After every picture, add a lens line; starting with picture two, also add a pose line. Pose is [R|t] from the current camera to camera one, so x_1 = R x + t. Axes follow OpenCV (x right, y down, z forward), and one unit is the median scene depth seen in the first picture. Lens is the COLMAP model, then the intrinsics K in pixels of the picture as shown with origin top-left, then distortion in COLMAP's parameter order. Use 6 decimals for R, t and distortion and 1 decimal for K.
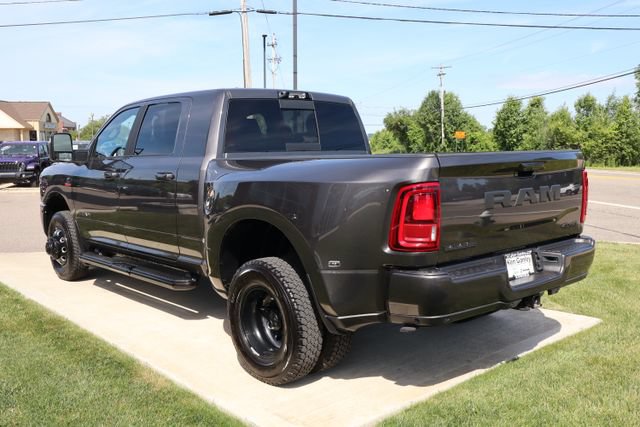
lens RADIAL K [[616.5, 0, 317.6], [0, 616.5, 216.8], [0, 0, 1]] dist [-0.011560, 0.000000]
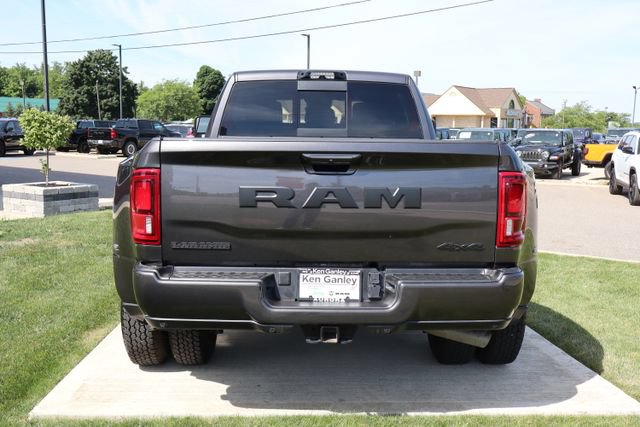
lens RADIAL K [[667.8, 0, 319.5], [0, 667.8, 209.9], [0, 0, 1]] dist [-0.013645, 0.000000]
pose [[0.772868, 0.092124, -0.627844, 0.618347], [-0.093483, 0.995140, 0.030941, -0.030293], [0.627643, 0.034780, 0.777724, 0.246244]]
